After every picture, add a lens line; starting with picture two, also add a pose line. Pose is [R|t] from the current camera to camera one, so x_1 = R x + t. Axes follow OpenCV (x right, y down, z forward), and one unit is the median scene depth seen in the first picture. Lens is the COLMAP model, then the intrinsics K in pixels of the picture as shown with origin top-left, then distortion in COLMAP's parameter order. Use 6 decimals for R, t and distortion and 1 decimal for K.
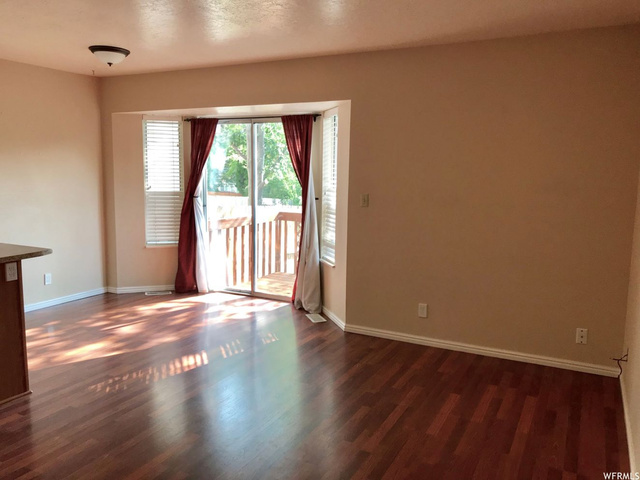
lens RADIAL K [[500.4, 0, 307.5], [0, 500.4, 228.3], [0, 0, 1]] dist [0.186022, -0.337170]
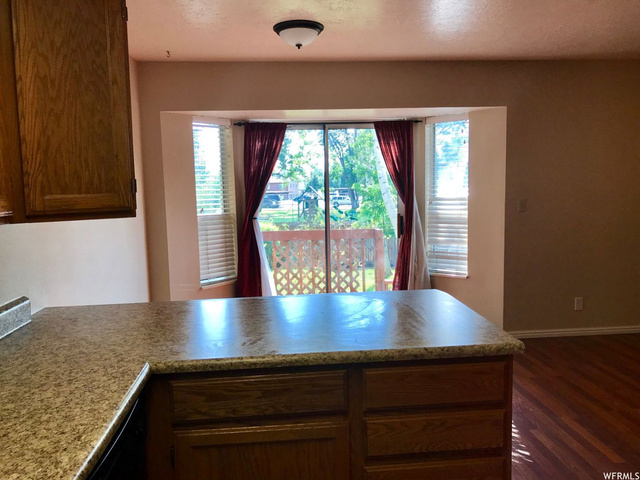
lens RADIAL K [[500.4, 0, 307.5], [0, 500.4, 228.3], [0, 0, 1]] dist [0.186022, -0.337170]
pose [[0.846149, -0.075719, 0.527539, -0.654295], [0.091731, 0.995775, -0.004207, -0.039676], [-0.524992, 0.051951, 0.849520, 0.305803]]
